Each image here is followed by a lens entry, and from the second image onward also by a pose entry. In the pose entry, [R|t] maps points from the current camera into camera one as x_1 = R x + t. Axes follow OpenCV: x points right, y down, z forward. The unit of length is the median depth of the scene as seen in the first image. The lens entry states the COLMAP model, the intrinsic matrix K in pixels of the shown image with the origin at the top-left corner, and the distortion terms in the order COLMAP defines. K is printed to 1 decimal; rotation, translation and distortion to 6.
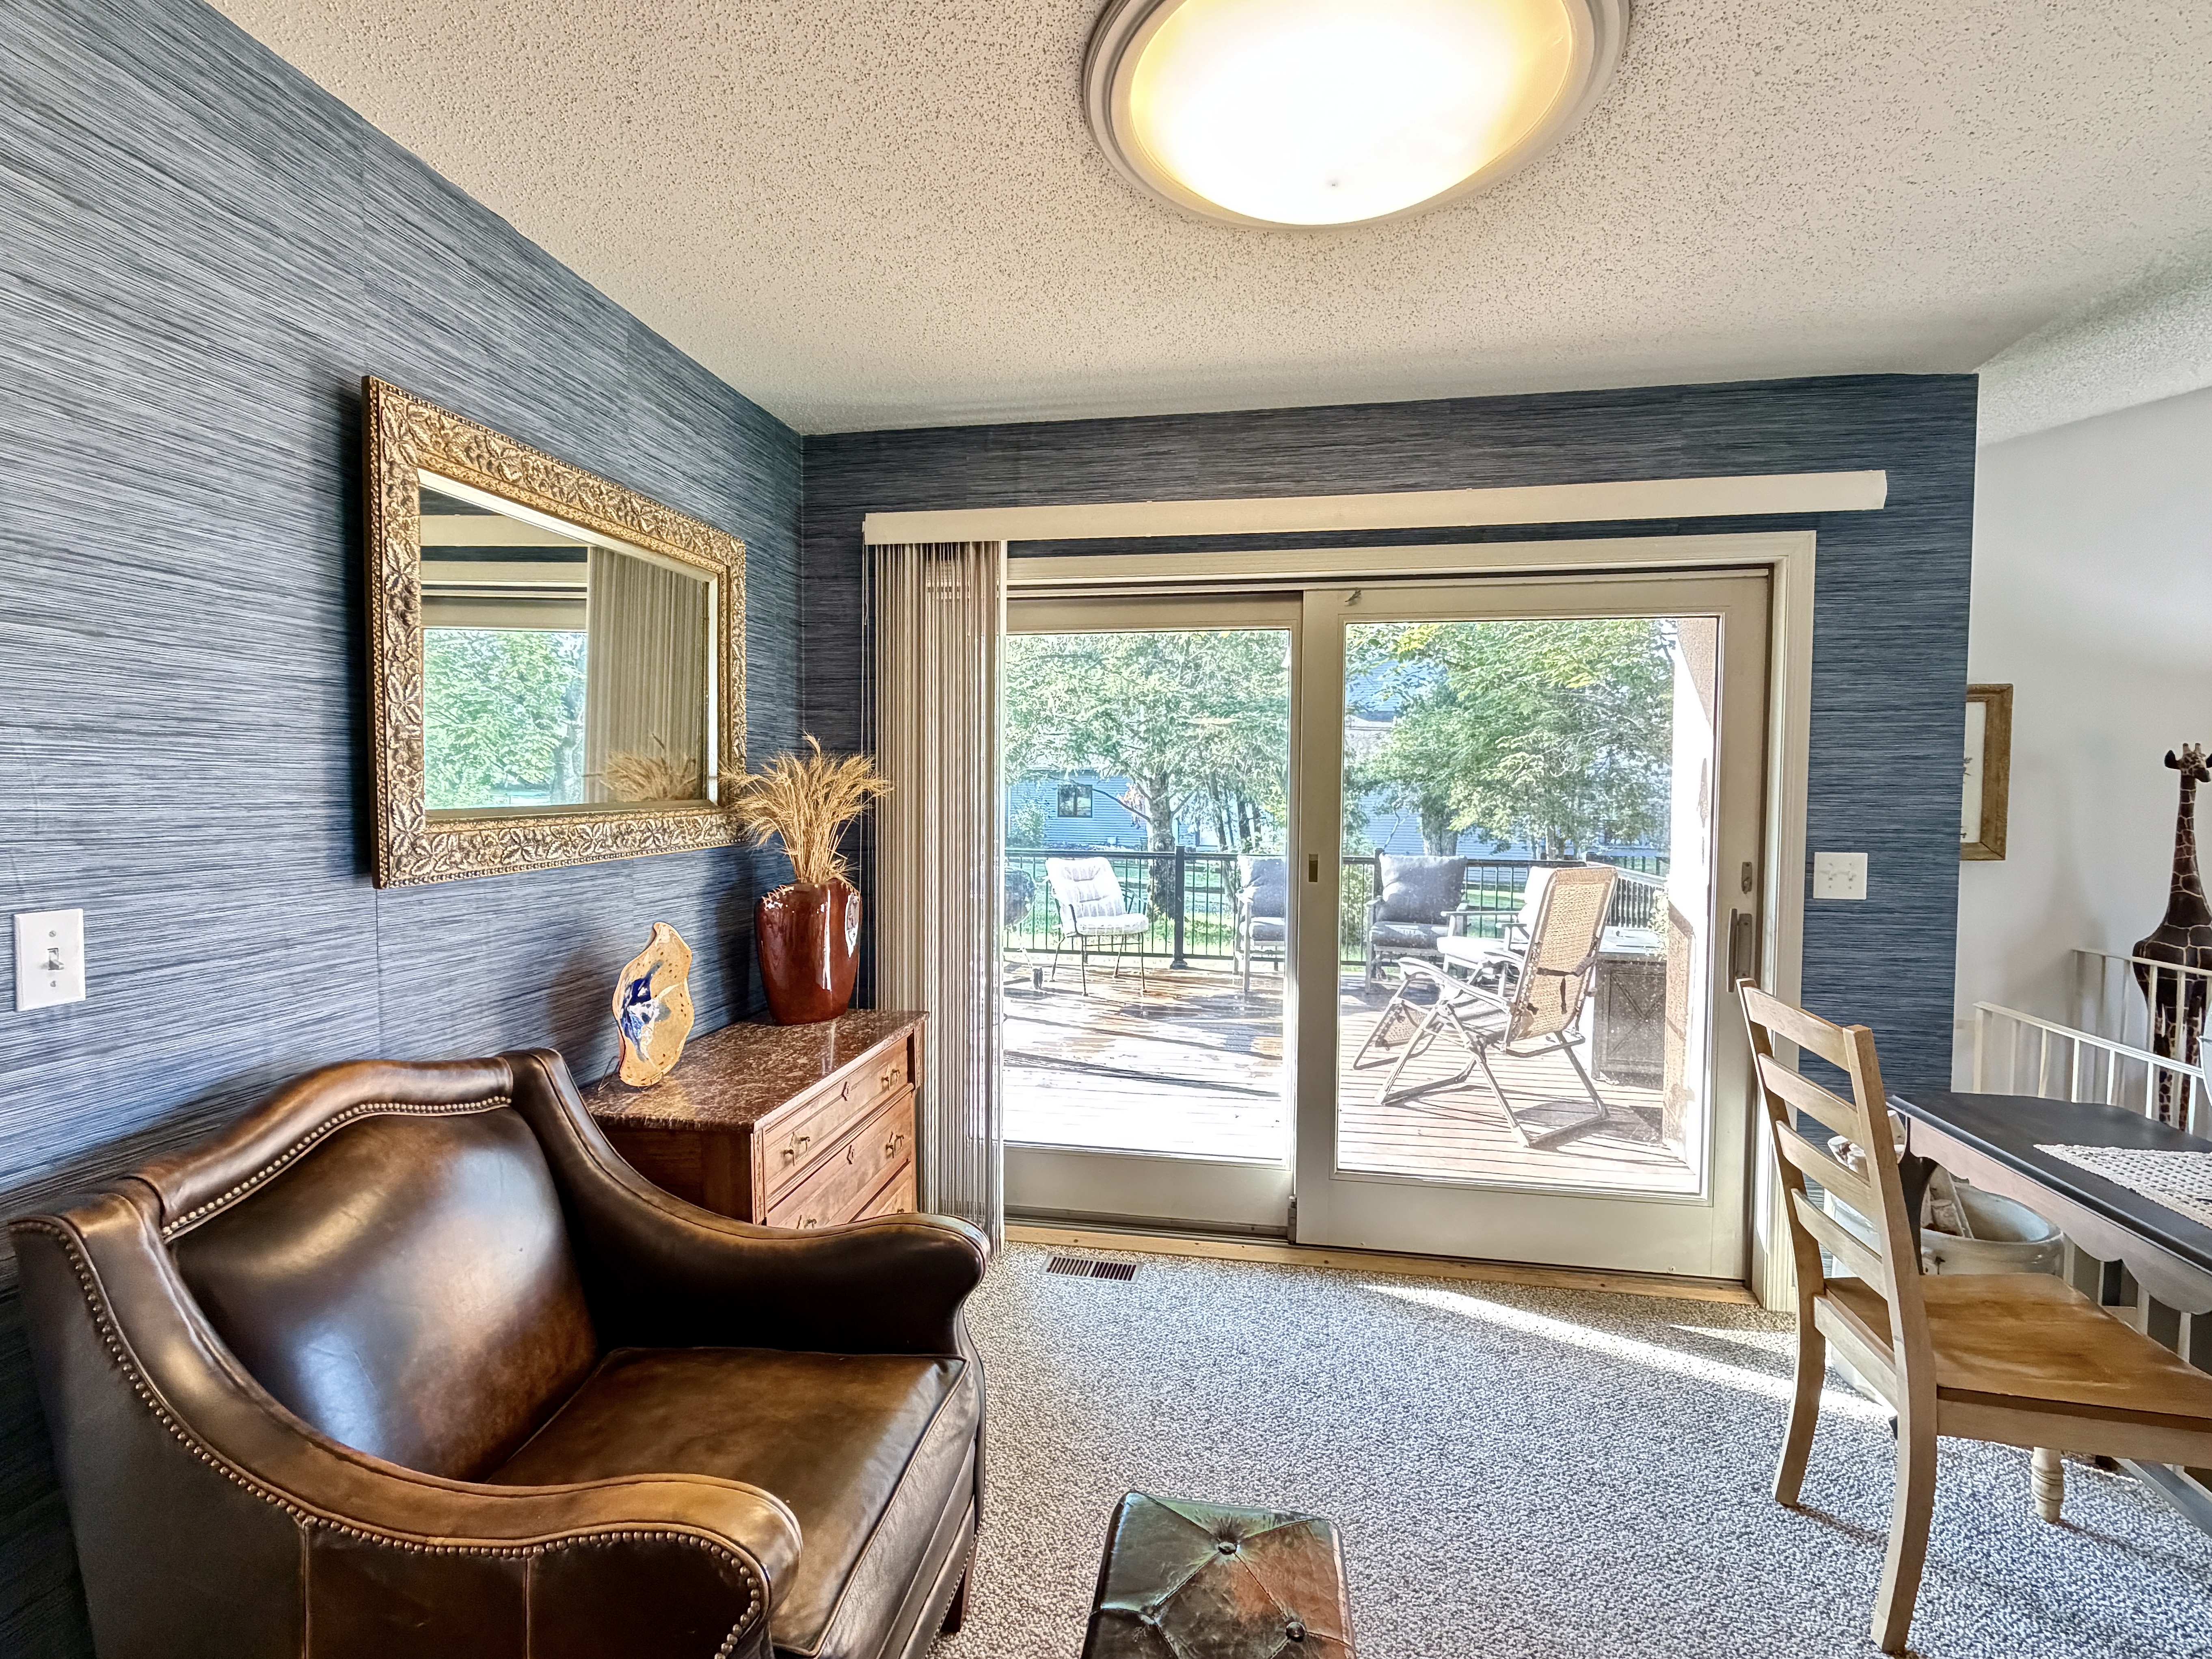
lens RADIAL K [[1046.8, 0, 1103.4], [0, 1046.8, 826.9], [0, 0, 1]] dist [-0.003011, -0.000478]
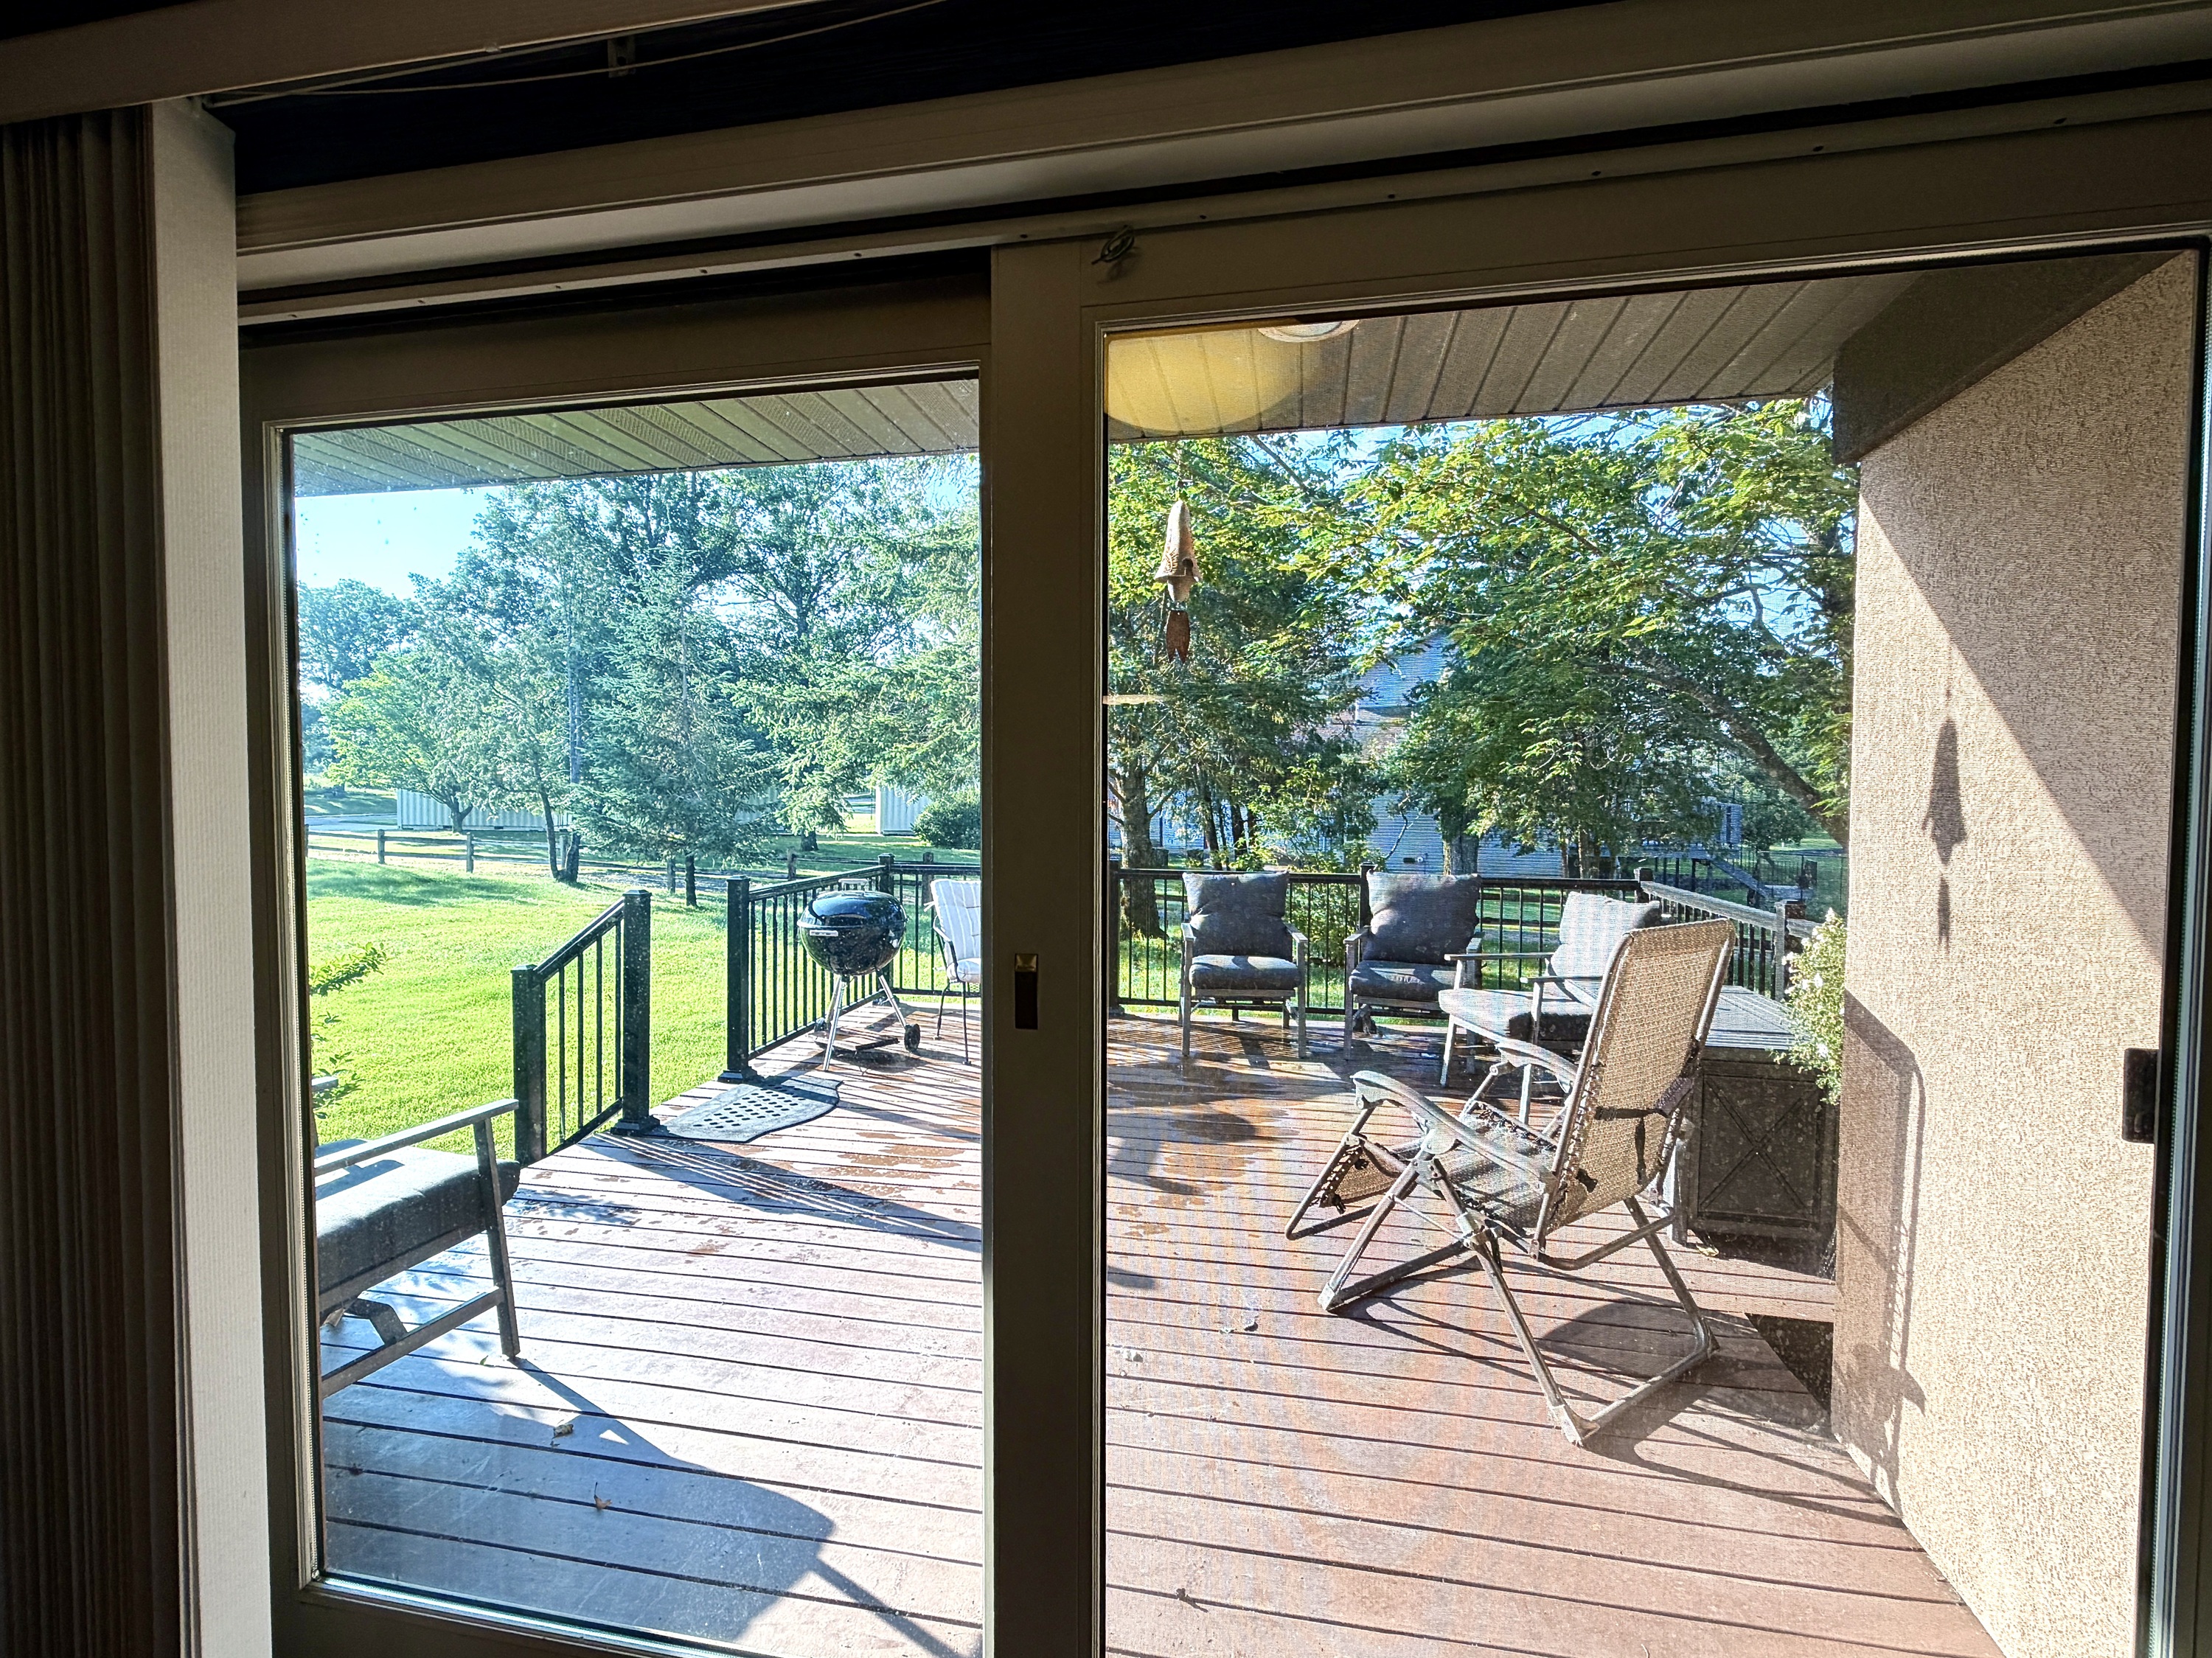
lens RADIAL K [[1046.7, 0, 1103.4], [0, 1046.7, 826.4], [0, 0, 1]] dist [-0.003011, -0.000478]
pose [[0.999796, -0.003759, -0.019823, 0.204165], [0.003735, 0.999992, -0.001246, -0.016158], [0.019827, 0.001172, 0.999803, 0.542174]]
